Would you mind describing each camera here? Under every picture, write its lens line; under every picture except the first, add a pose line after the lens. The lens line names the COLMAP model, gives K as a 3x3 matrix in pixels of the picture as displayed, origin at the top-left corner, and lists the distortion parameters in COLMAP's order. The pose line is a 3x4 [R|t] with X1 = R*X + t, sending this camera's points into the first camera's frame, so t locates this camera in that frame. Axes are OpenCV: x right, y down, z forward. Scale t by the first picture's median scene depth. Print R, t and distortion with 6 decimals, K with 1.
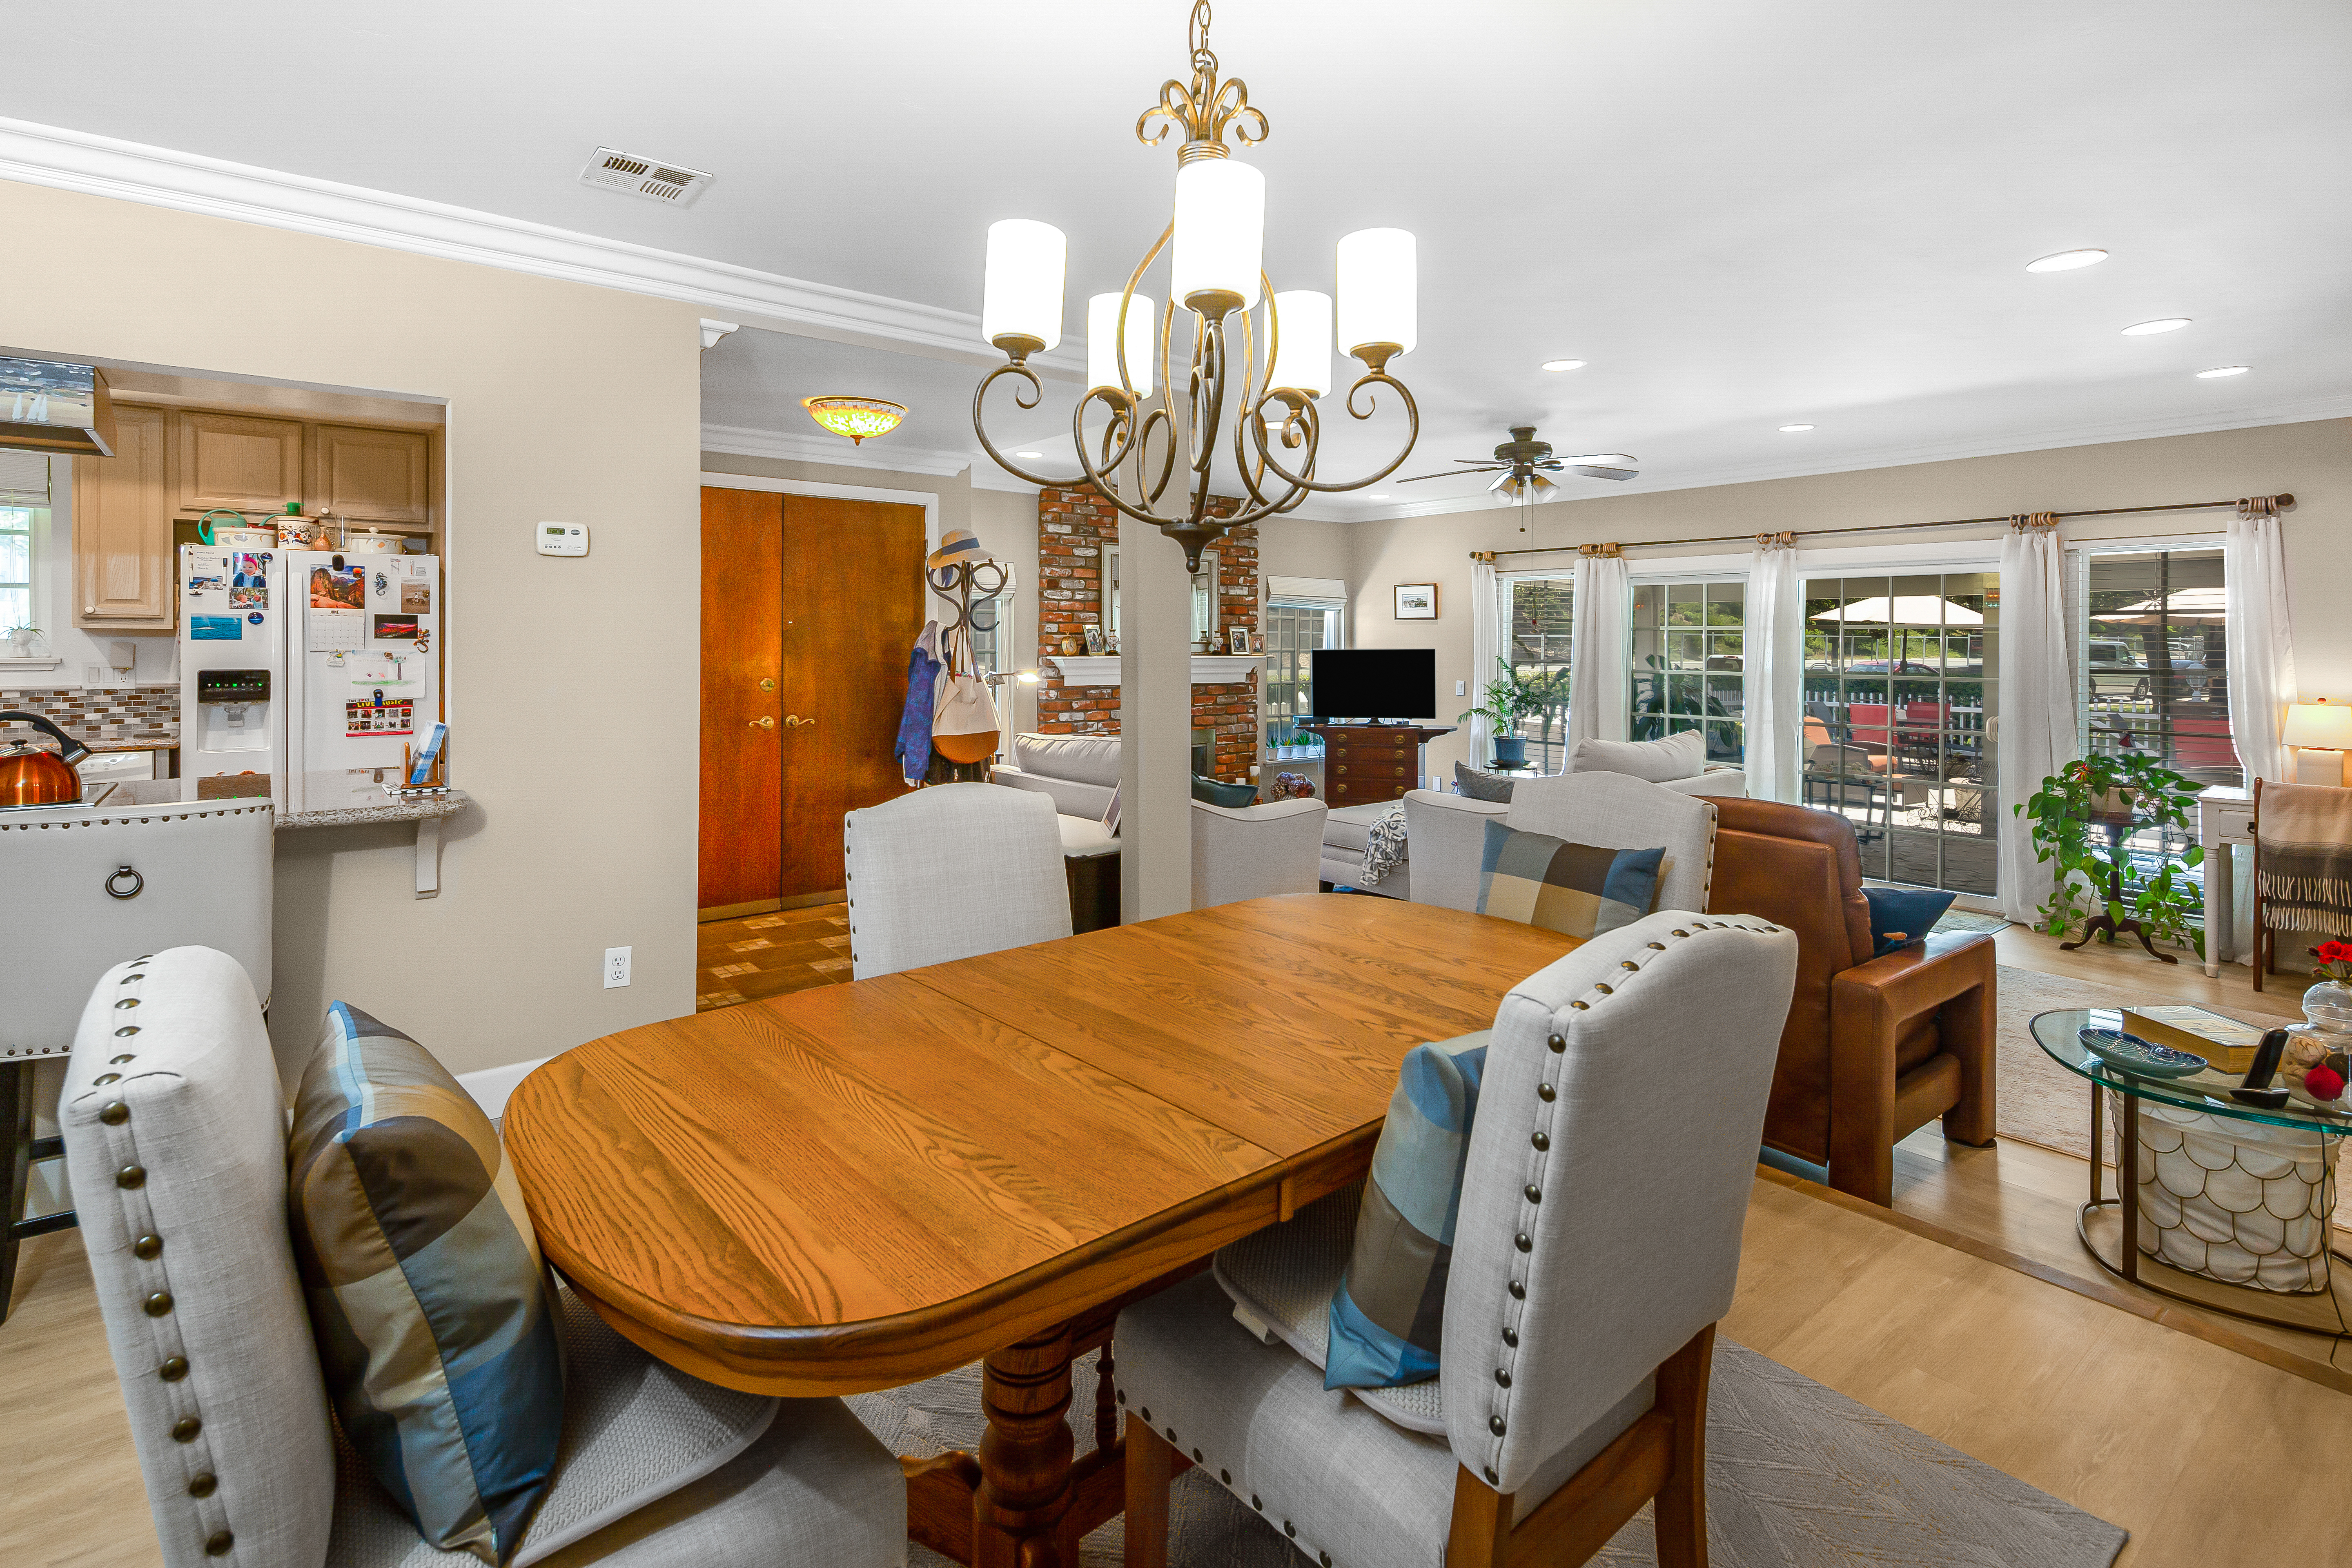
lens RADIAL K [[1130.6, 0, 1177.8], [0, 1130.6, 639.7], [0, 0, 1]] dist [0.001184, 0.000063]
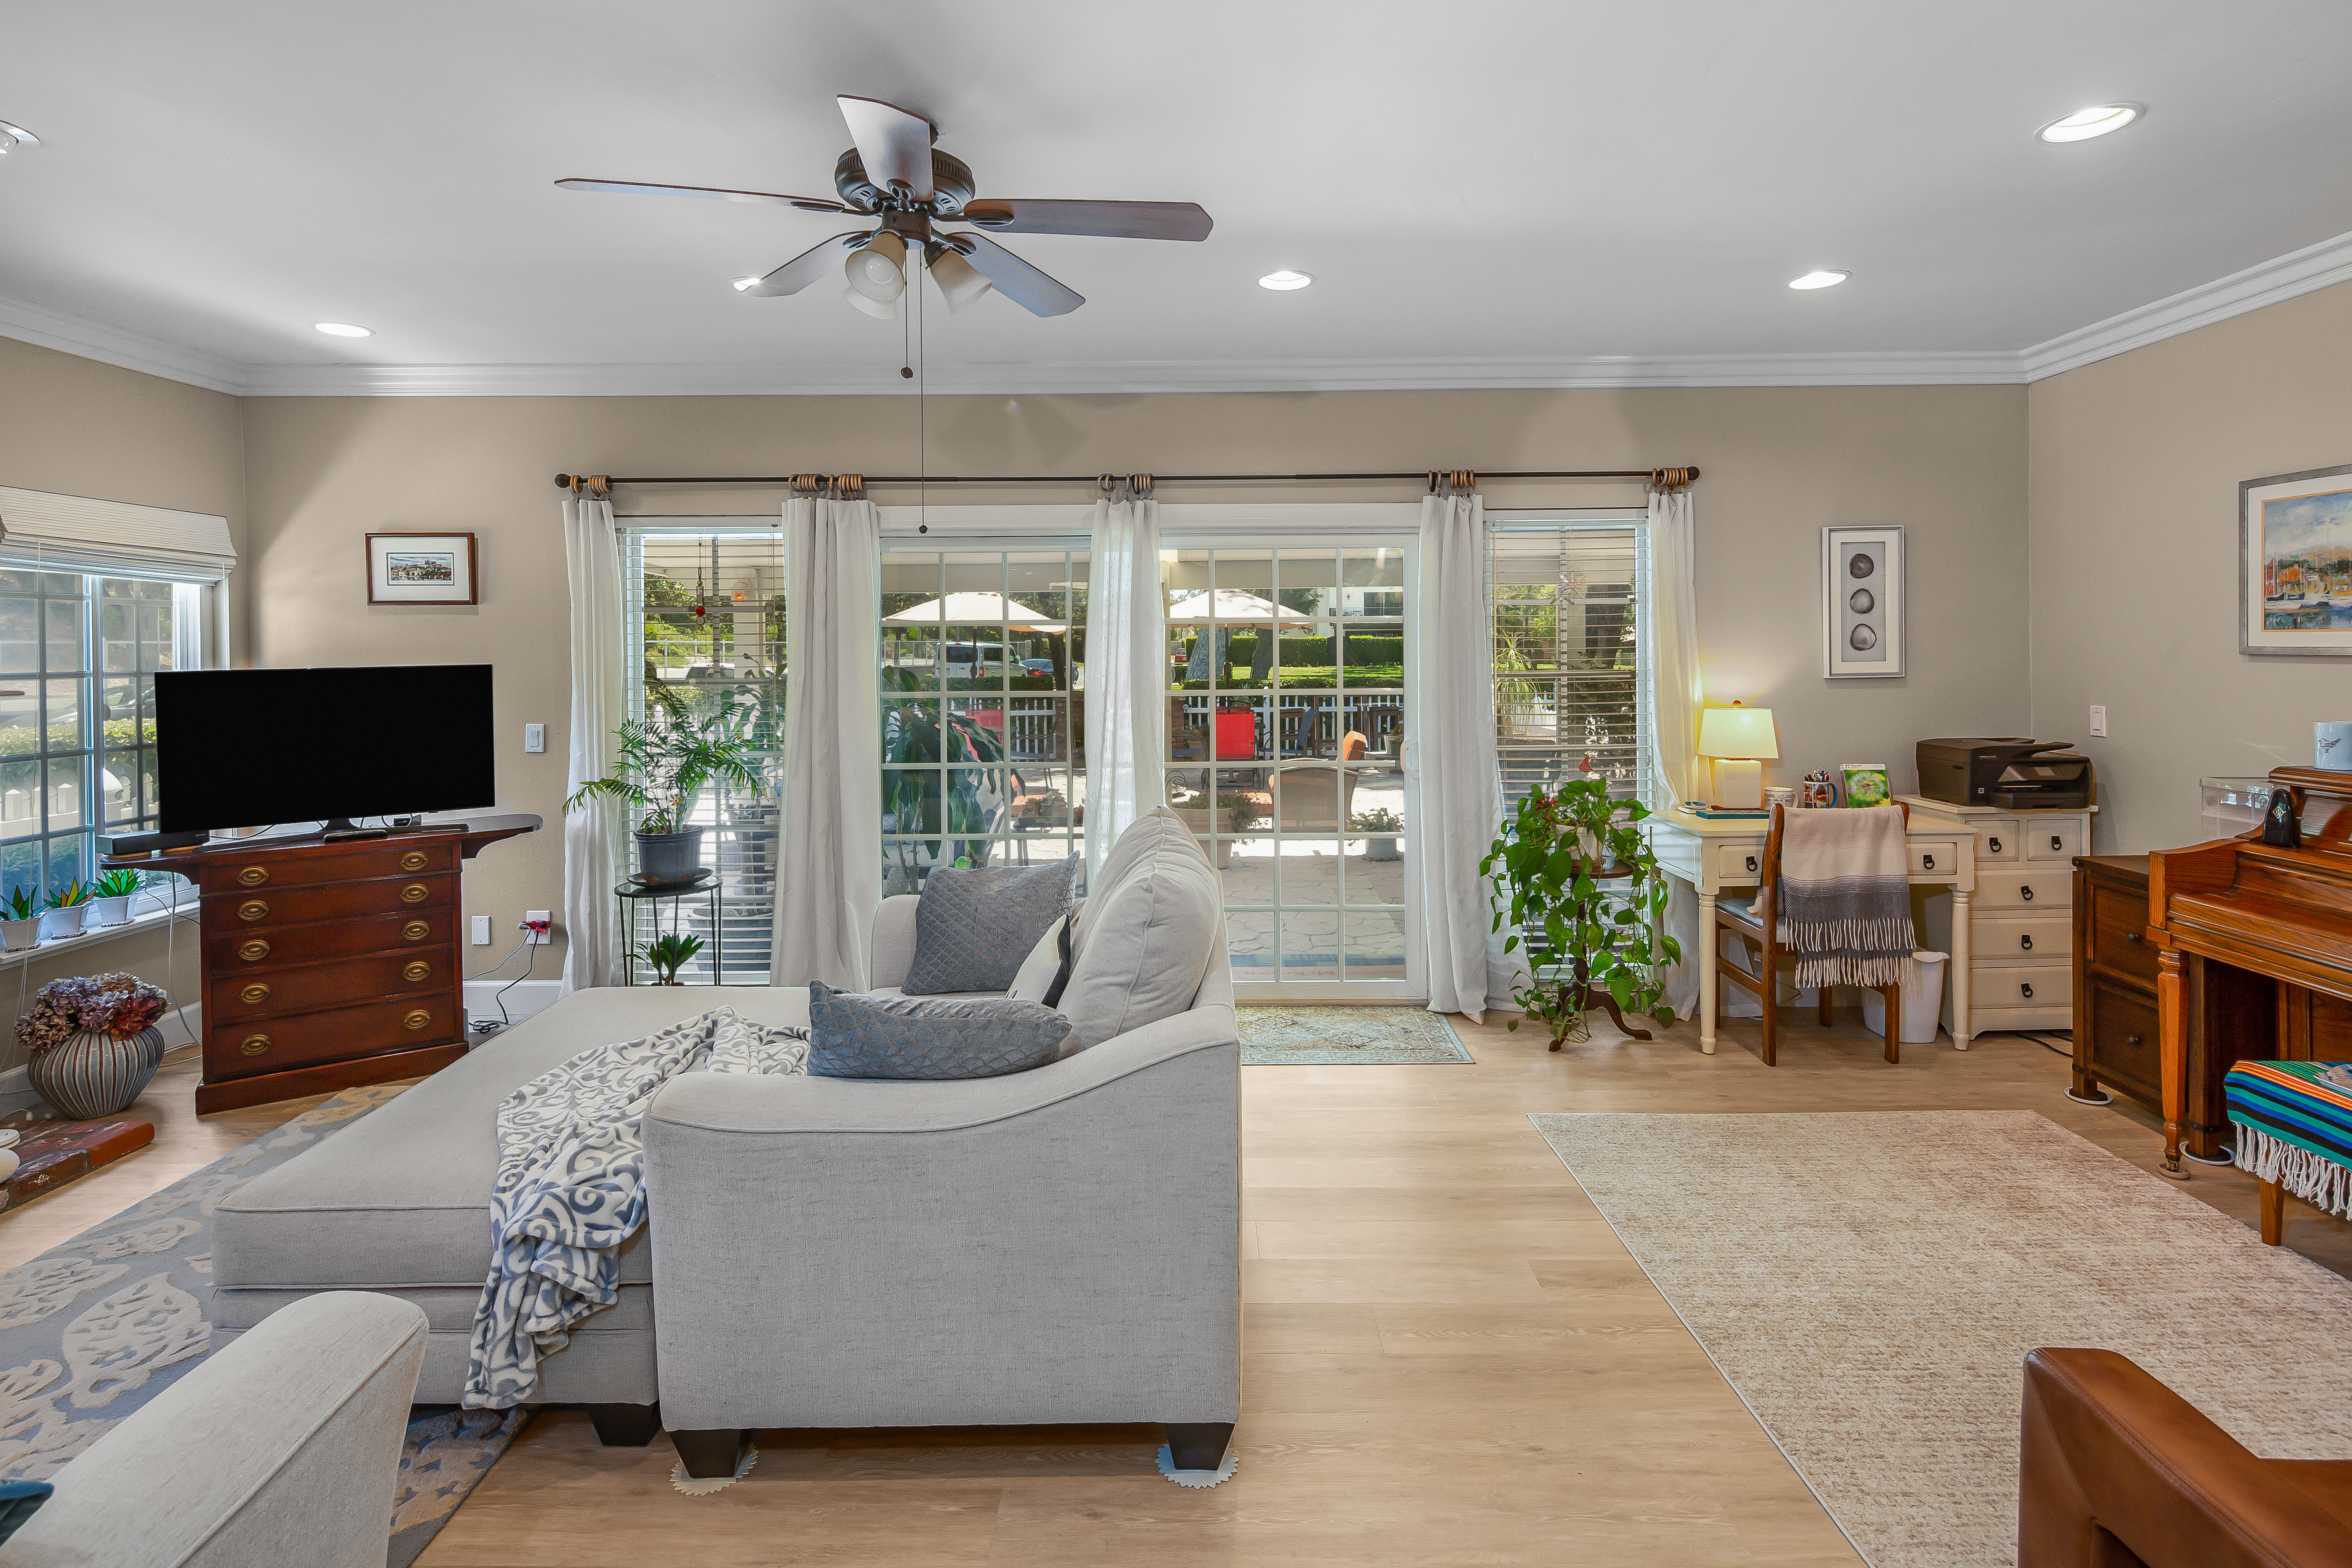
lens RADIAL K [[1167.7, 0, 1178.8], [0, 1167.7, 648.6], [0, 0, 1]] dist [0.003296, -0.001117]
pose [[0.623250, -0.008290, 0.781979, 0.020139], [0.008394, 0.999957, 0.003911, 0.002383], [-0.781978, 0.004127, 0.623293, 0.492948]]
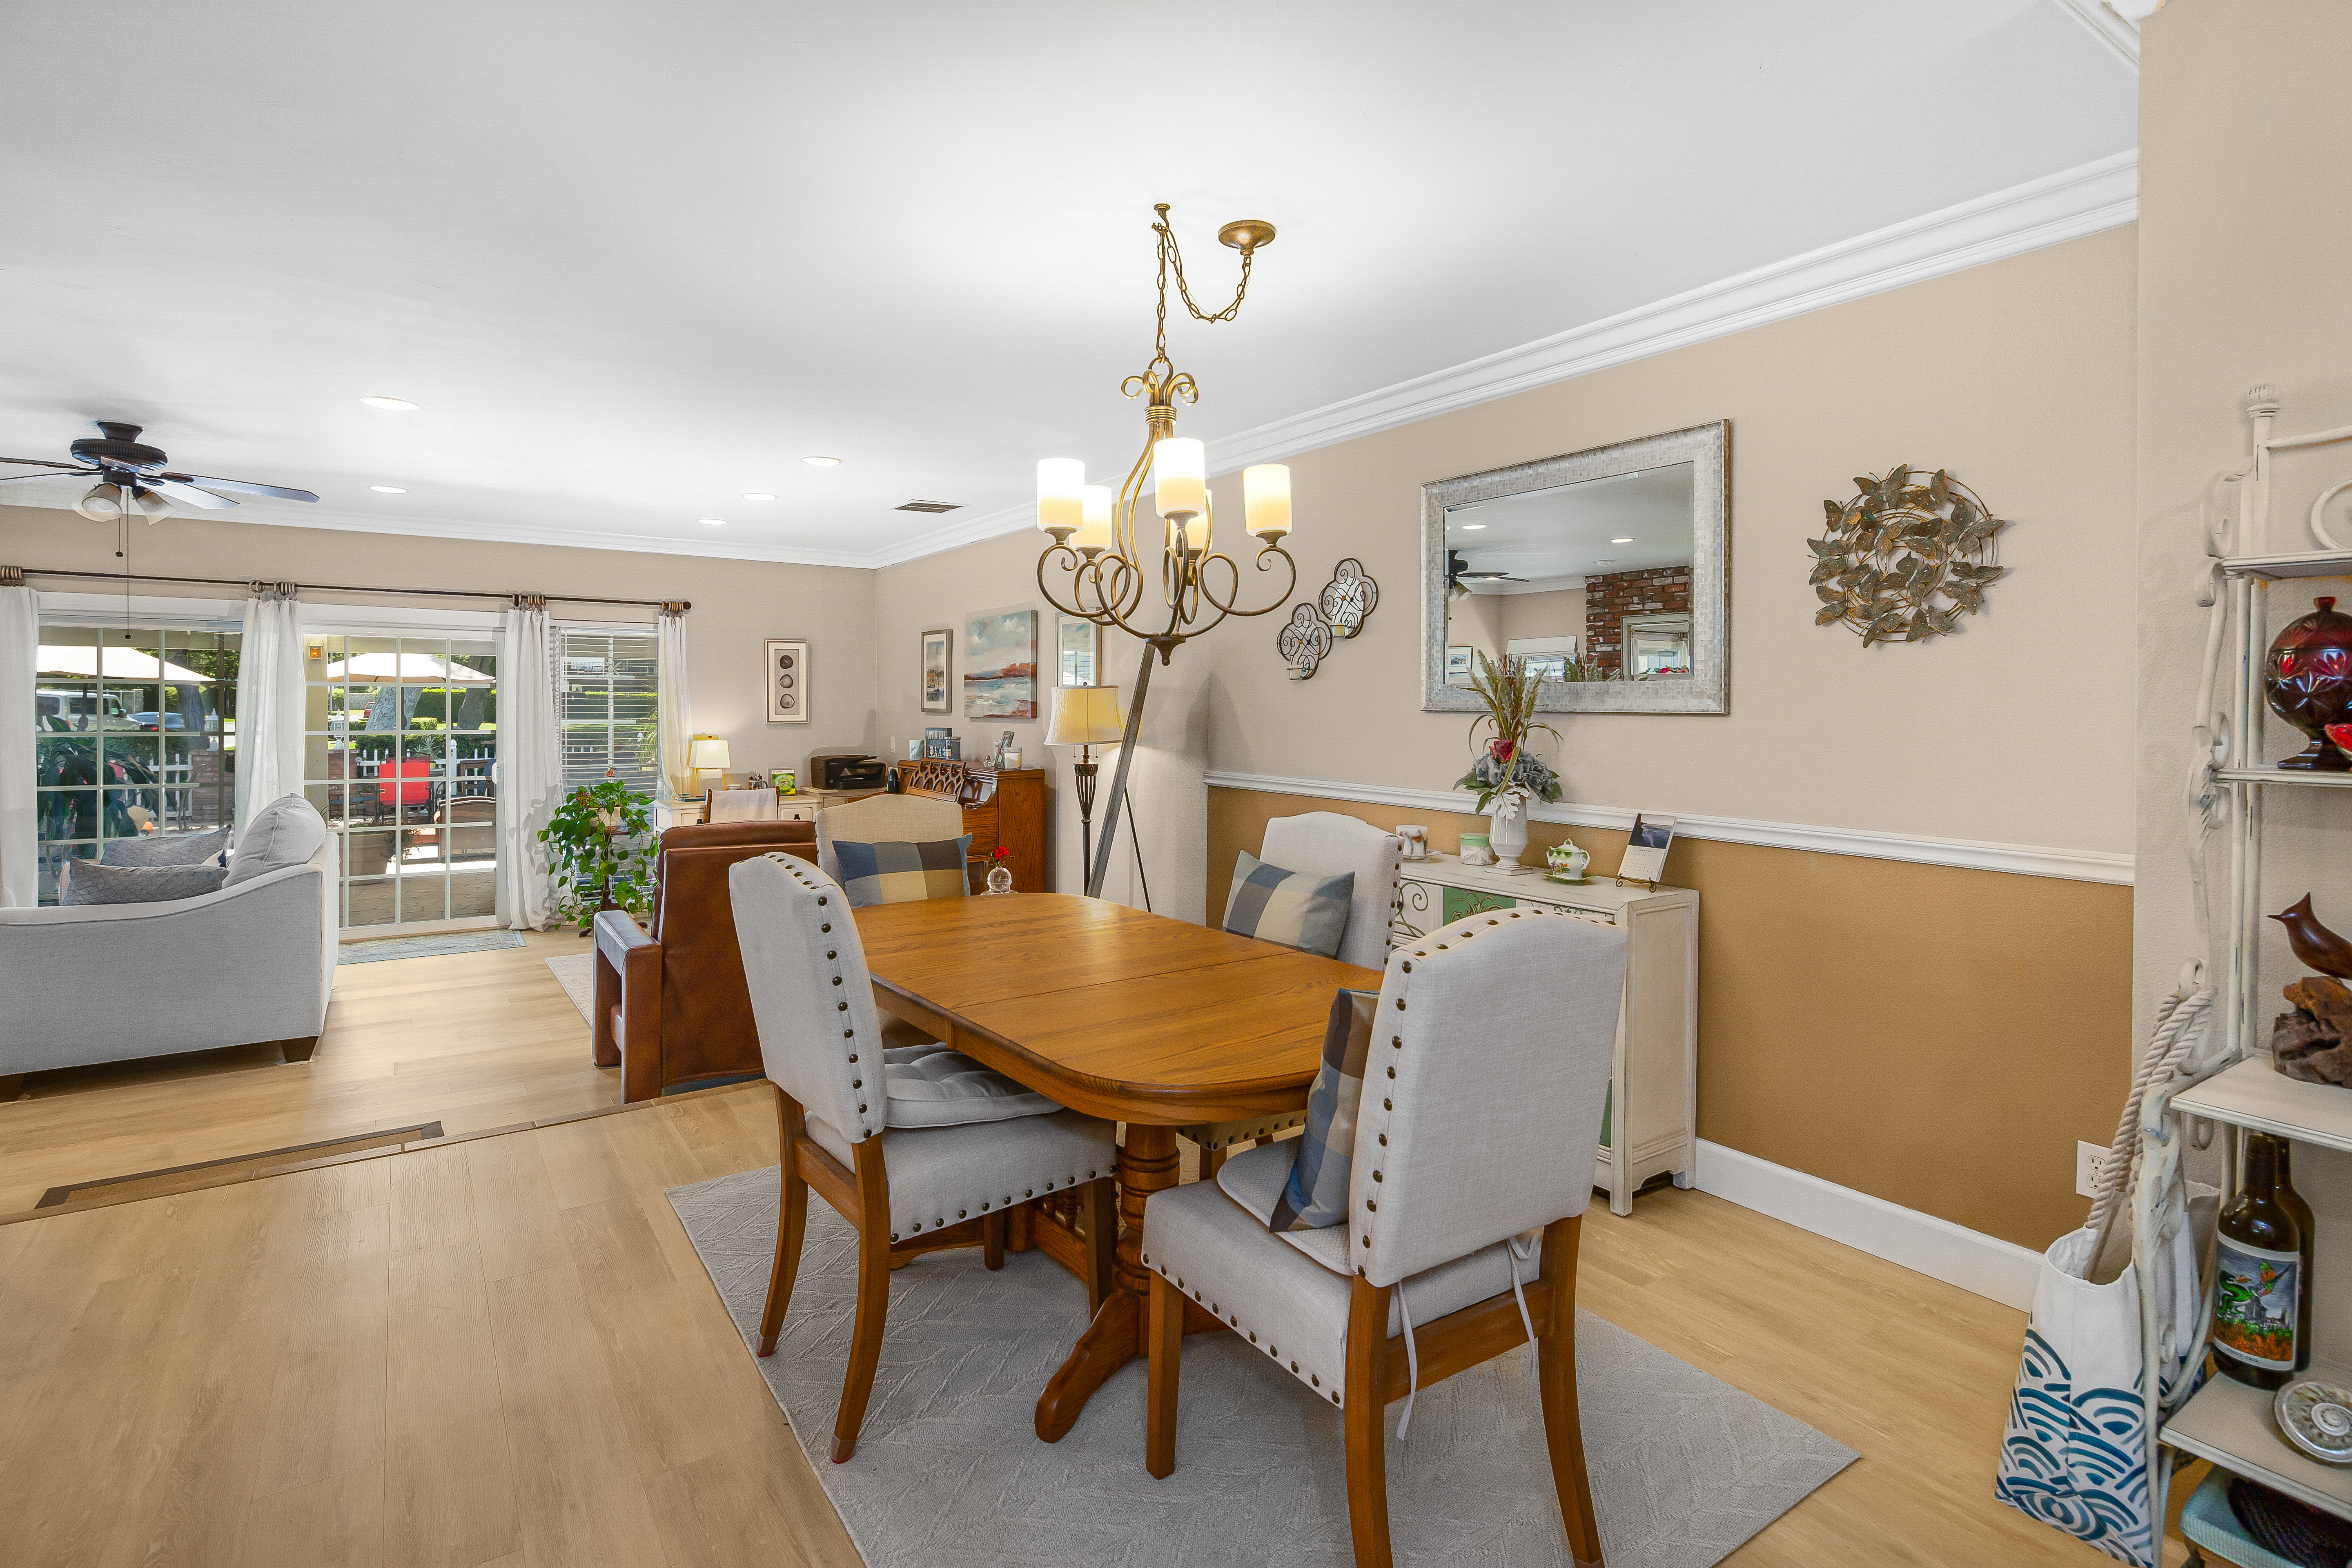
lens RADIAL K [[1141.4, 0, 1169.4], [0, 1141.4, 715.1], [0, 0, 1]] dist [-0.000172, -0.000277]
pose [[0.063594, -0.011072, 0.997914, -0.329596], [-0.006702, 0.999911, 0.011522, 0.000136], [-0.997953, -0.007421, 0.063515, 0.171300]]
